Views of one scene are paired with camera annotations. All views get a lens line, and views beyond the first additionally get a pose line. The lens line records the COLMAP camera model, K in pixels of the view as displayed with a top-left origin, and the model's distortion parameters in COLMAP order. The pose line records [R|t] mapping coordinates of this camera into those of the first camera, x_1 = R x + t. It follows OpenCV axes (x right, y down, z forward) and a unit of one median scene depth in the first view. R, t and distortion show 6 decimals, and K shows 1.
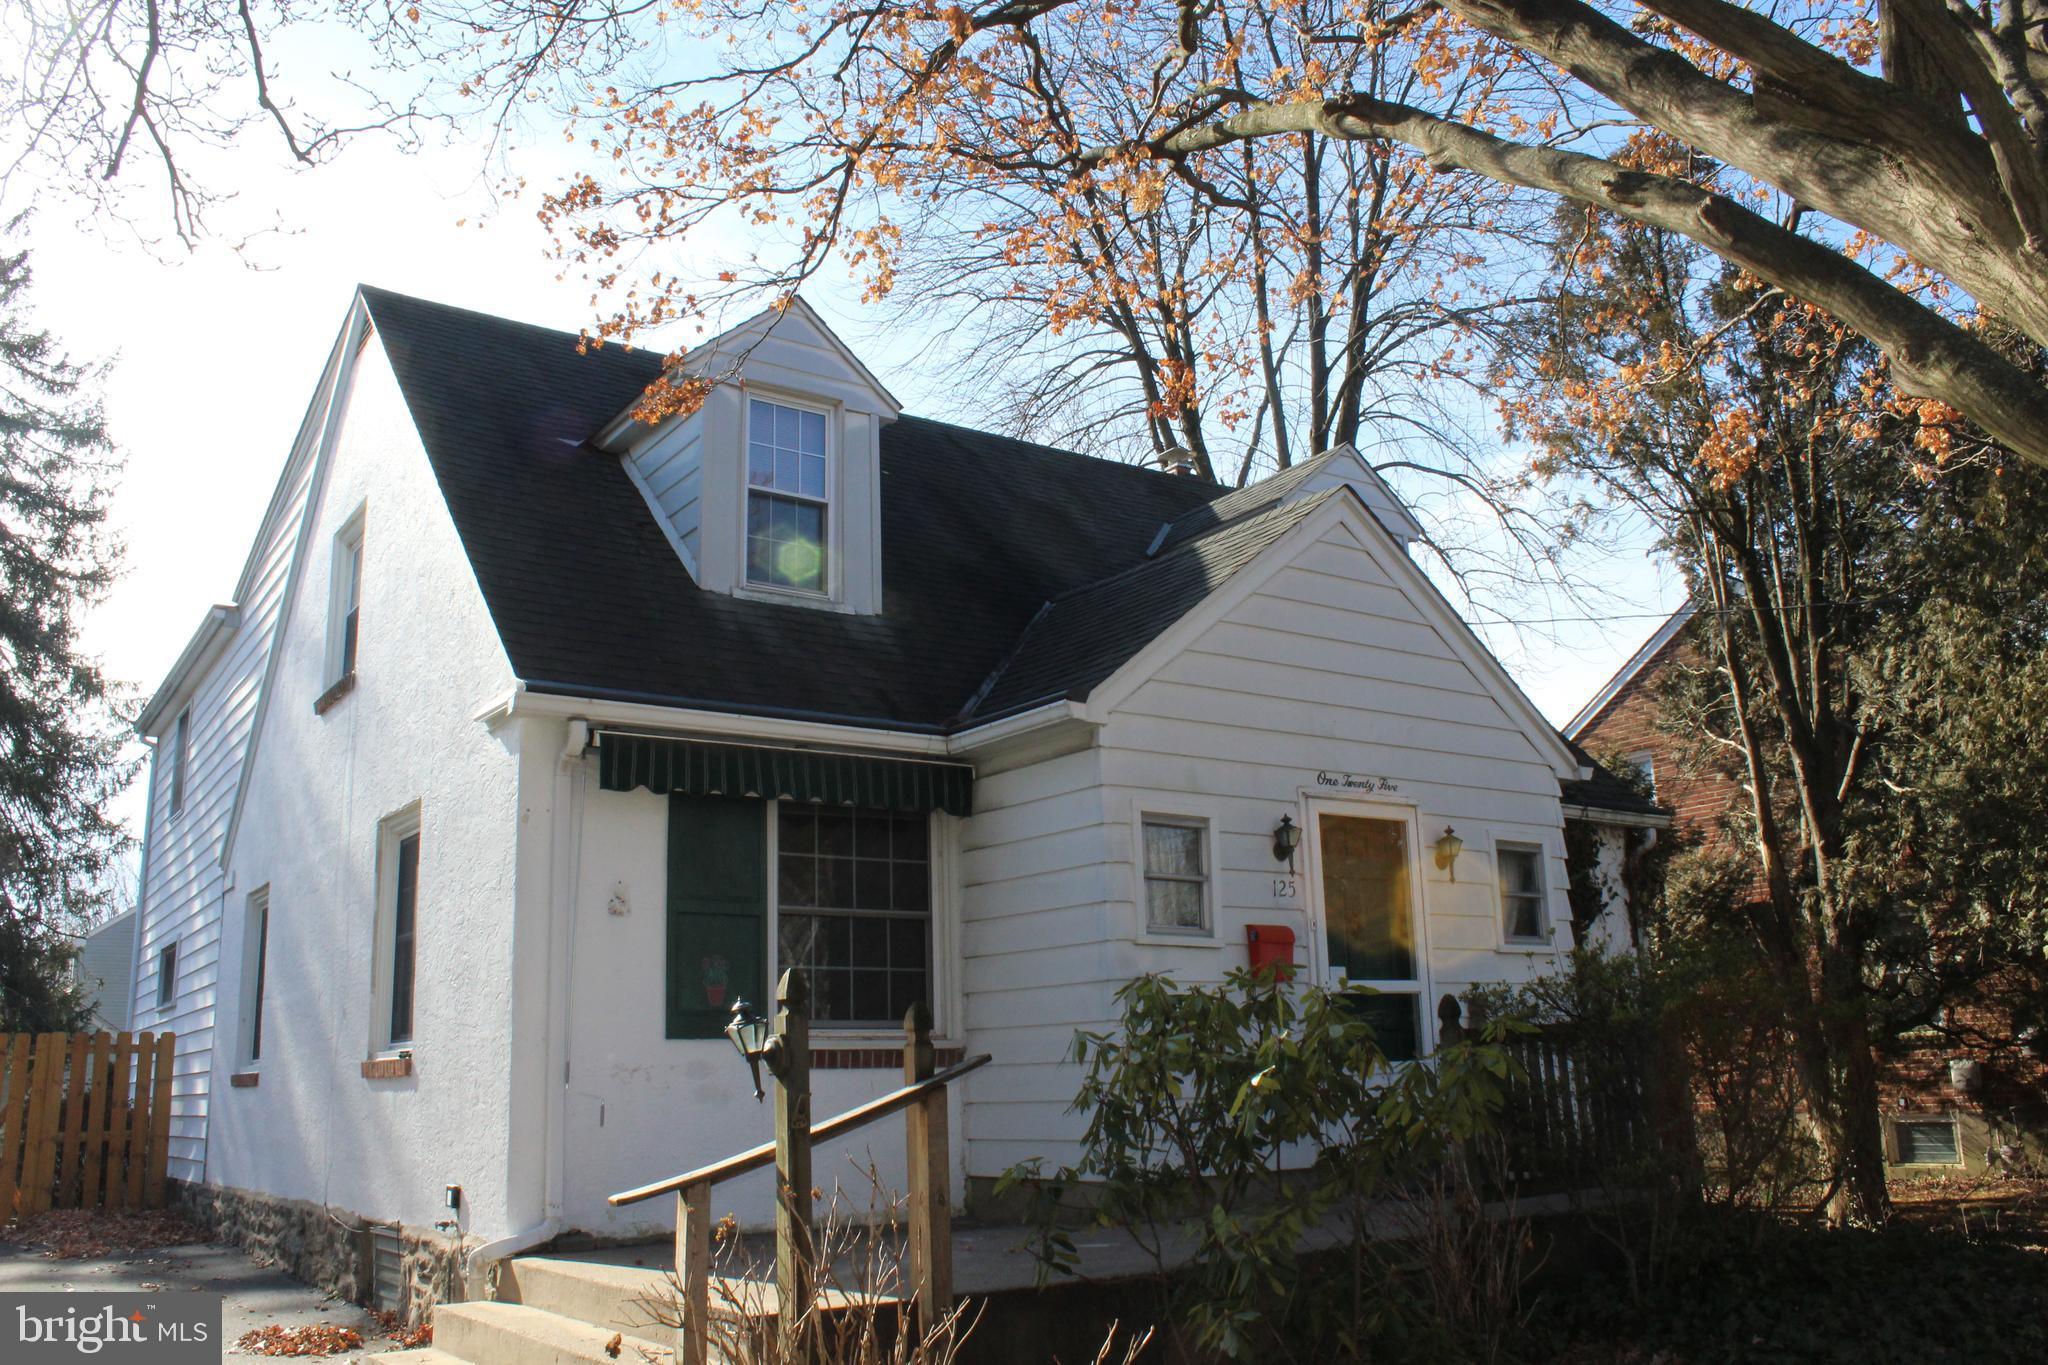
lens RADIAL K [[1716.2, 0, 1039.6], [0, 1716.2, 668.5], [0, 0, 1]] dist [-0.158495, 0.139229]
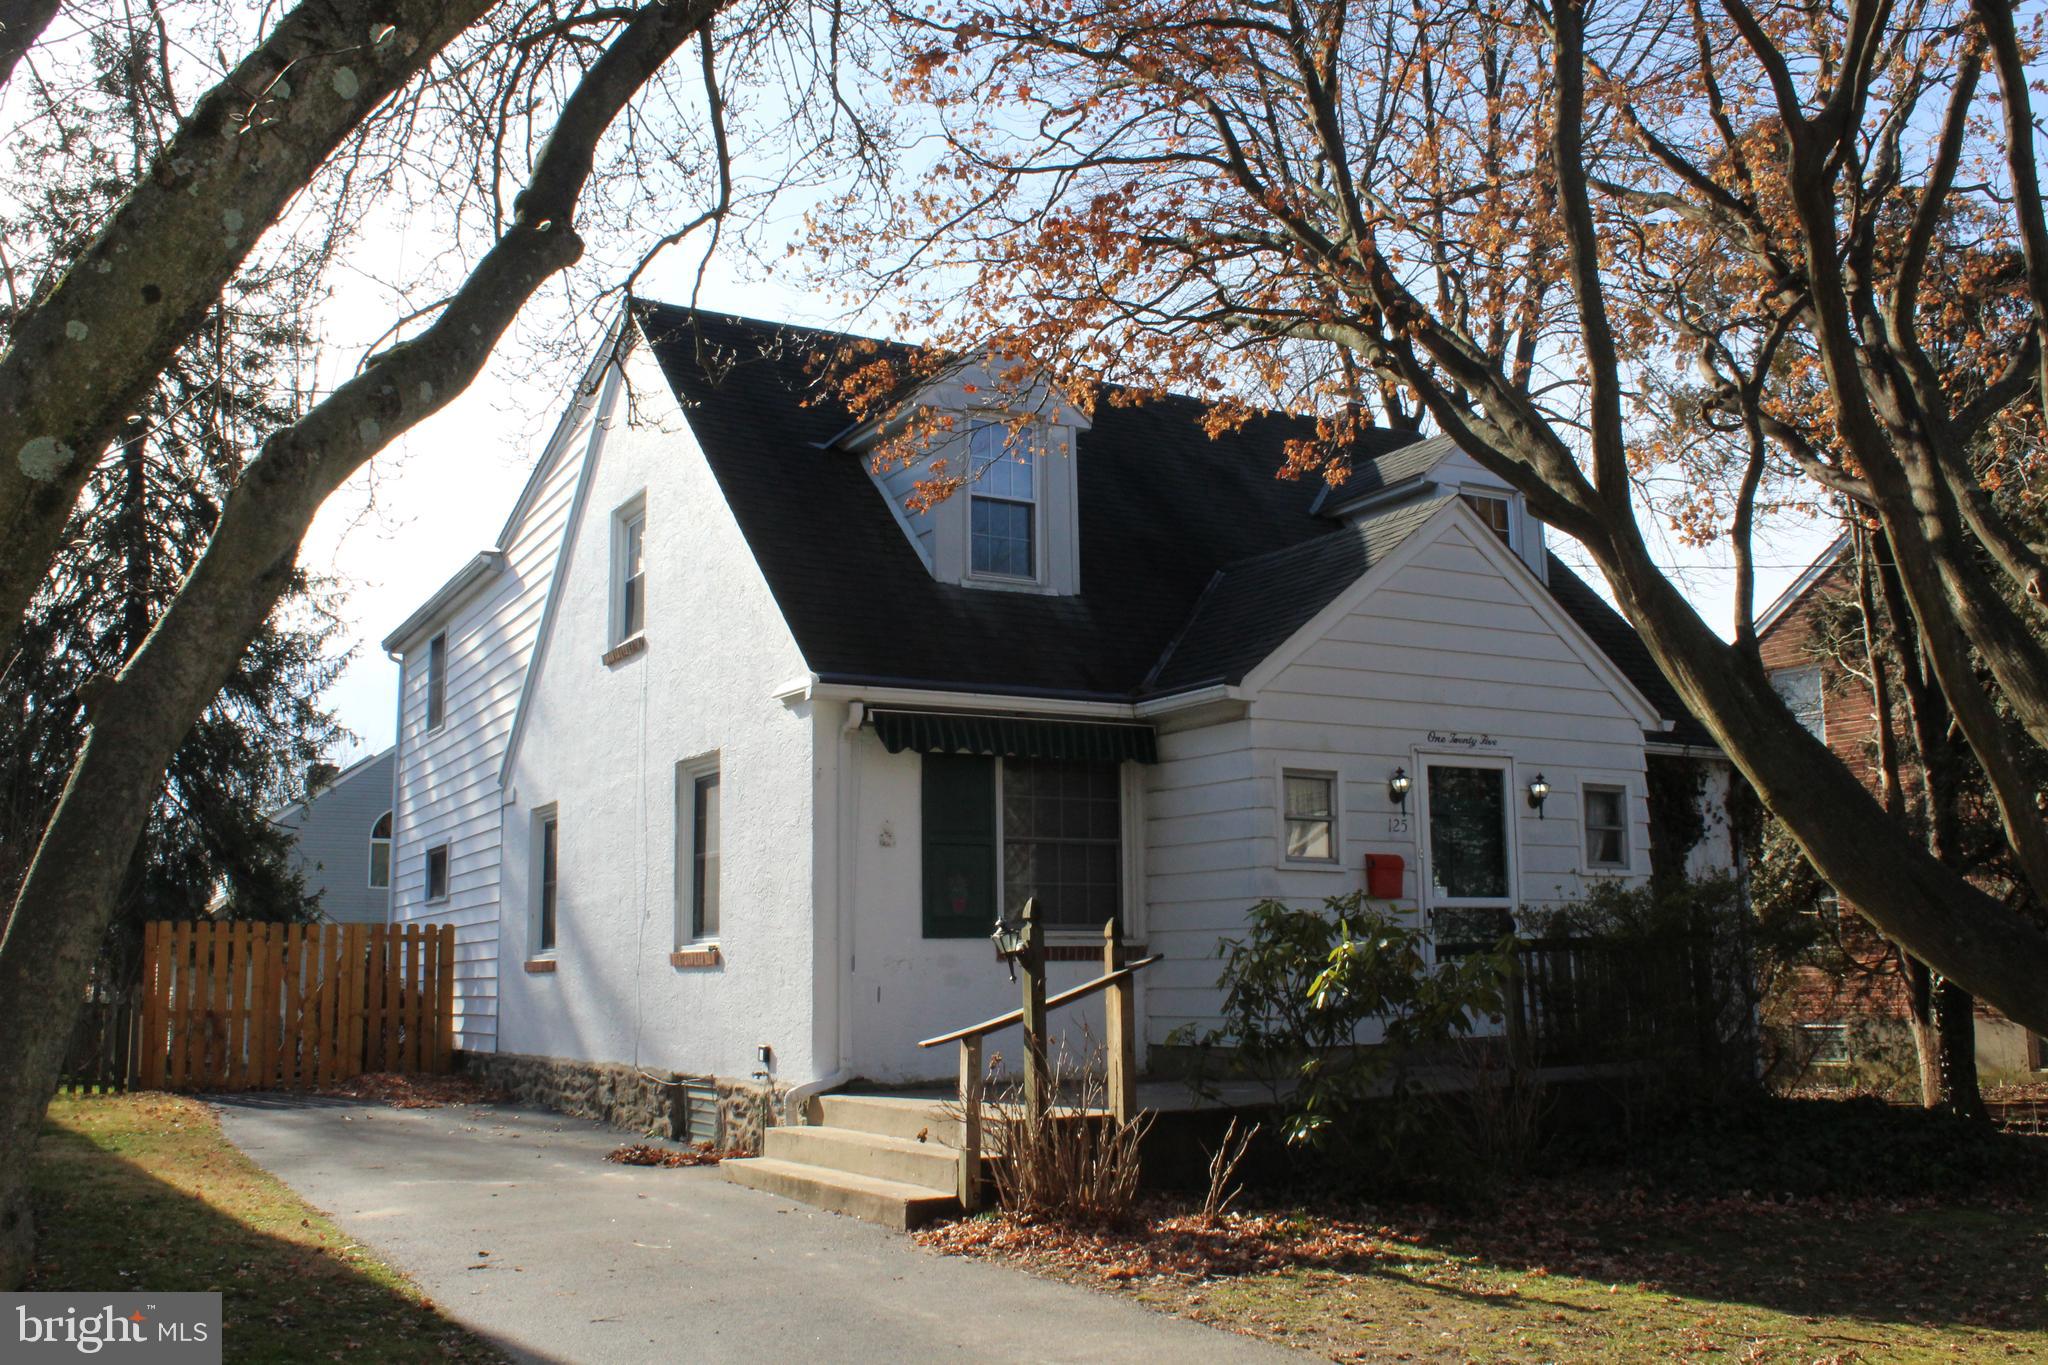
lens RADIAL K [[1999.6, 0, 1019.3], [0, 1999.6, 681.6], [0, 0, 1]] dist [-0.109789, 0.000000]
pose [[0.993834, 0.001280, -0.110867, 0.026809], [0.009208, 0.995526, 0.094042, -0.119060], [0.110492, -0.094483, 0.989376, -0.486734]]
